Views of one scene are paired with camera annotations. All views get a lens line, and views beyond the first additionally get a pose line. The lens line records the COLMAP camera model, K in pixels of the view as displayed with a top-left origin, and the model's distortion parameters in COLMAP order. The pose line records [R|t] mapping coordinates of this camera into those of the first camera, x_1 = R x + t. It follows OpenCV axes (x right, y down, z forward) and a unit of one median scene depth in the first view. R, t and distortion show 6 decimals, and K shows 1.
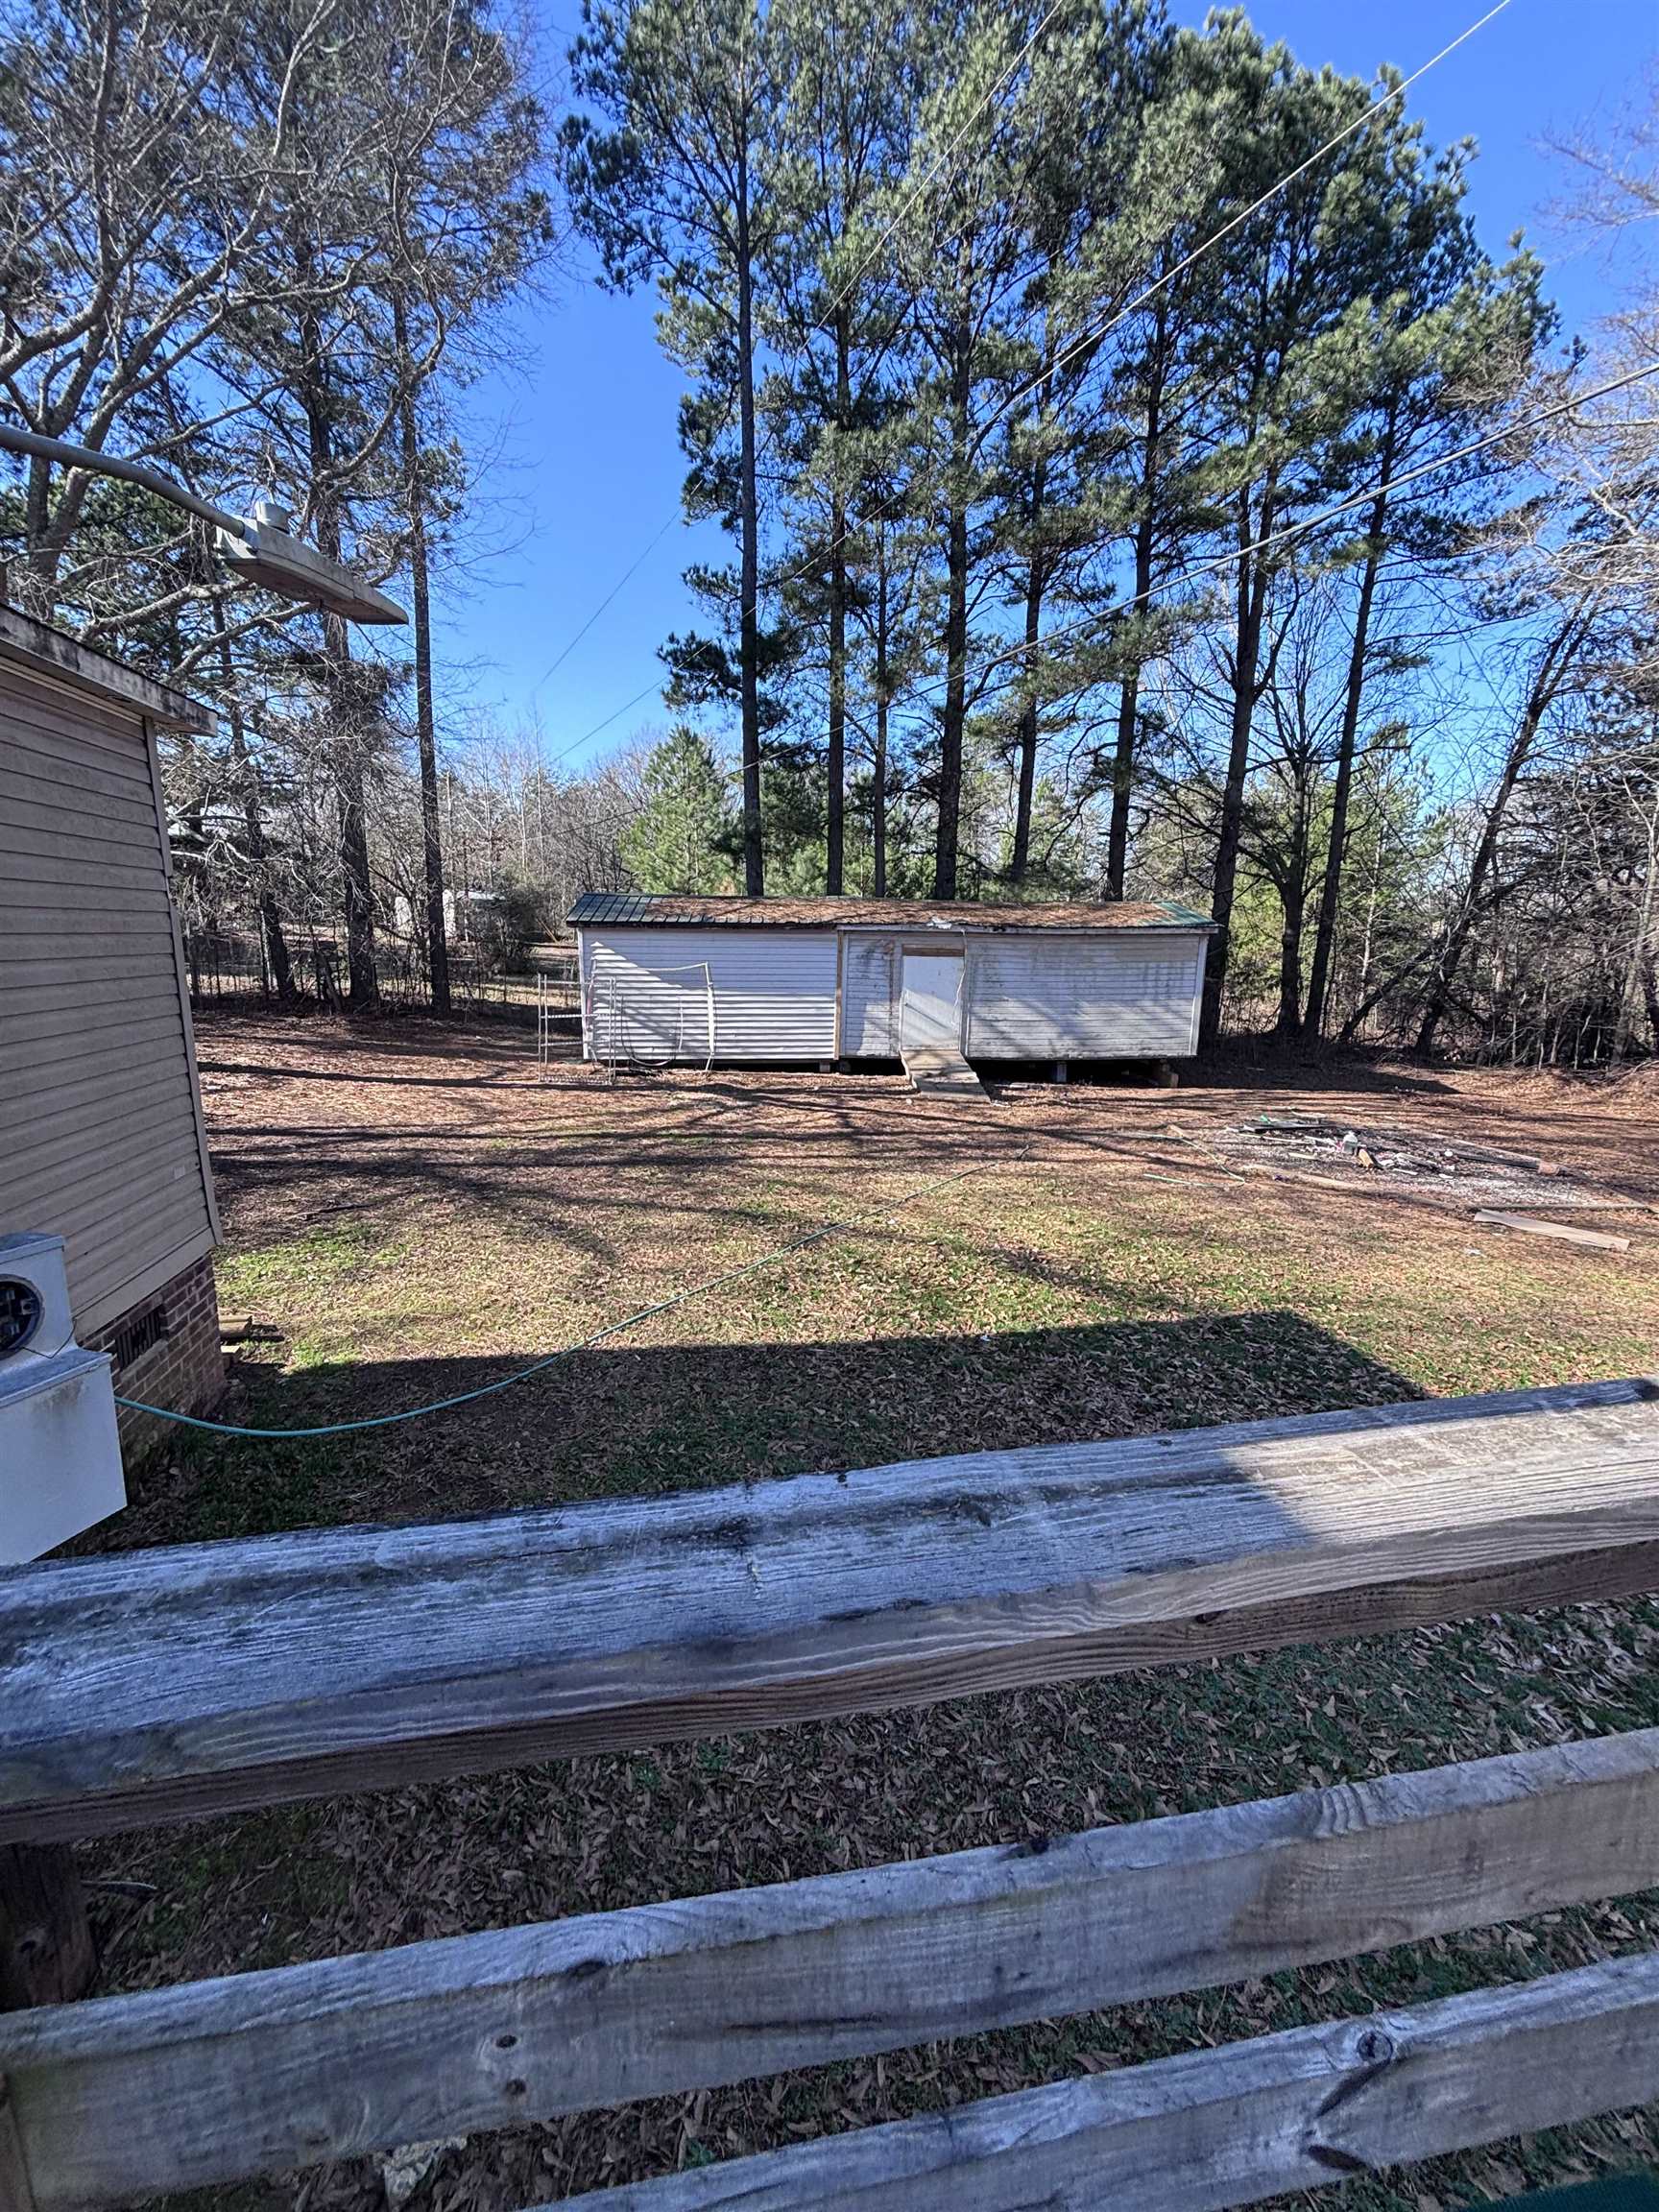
lens RADIAL K [[892.9, 0, 827.6], [0, 892.9, 1105.2], [0, 0, 1]] dist [-0.002922, 0.000395]
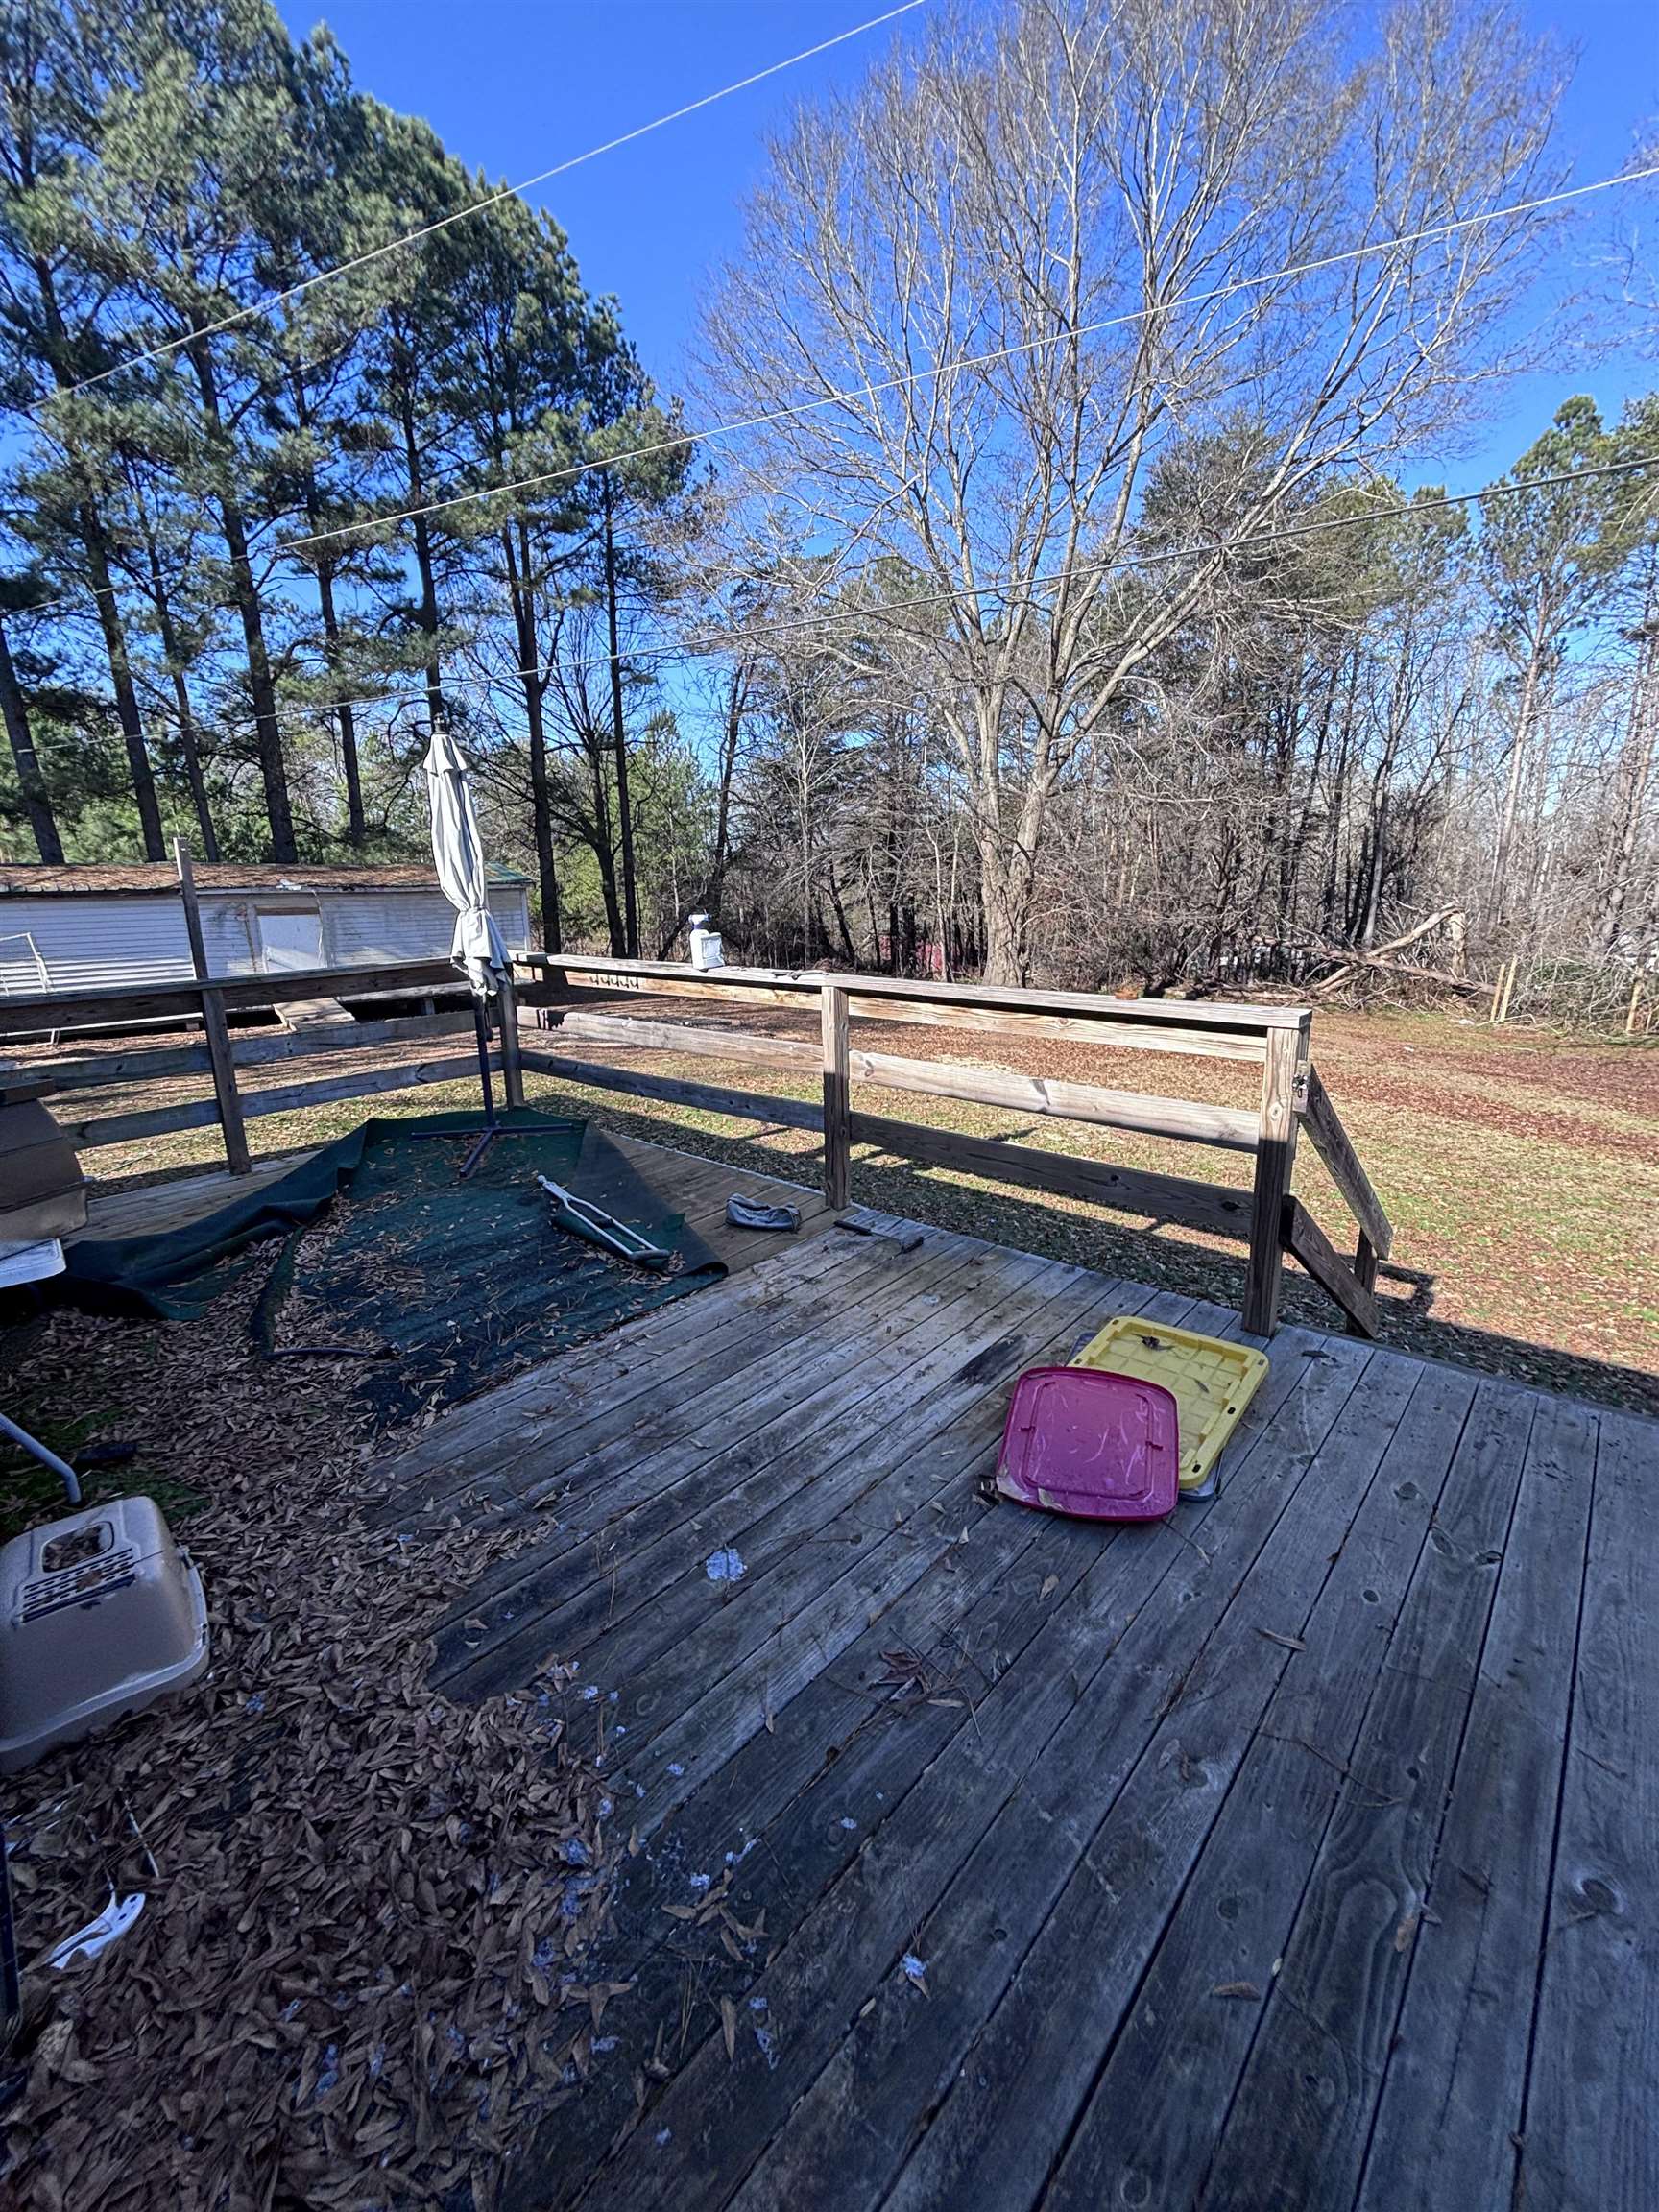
lens RADIAL K [[892.9, 0, 833.7], [0, 892.9, 1110.6], [0, 0, 1]] dist [-0.002922, 0.000395]
pose [[0.786435, -0.178384, 0.591354, -0.036013], [0.144828, 0.983954, 0.104208, 0.042093], [-0.600454, 0.003692, 0.799651, -0.226027]]
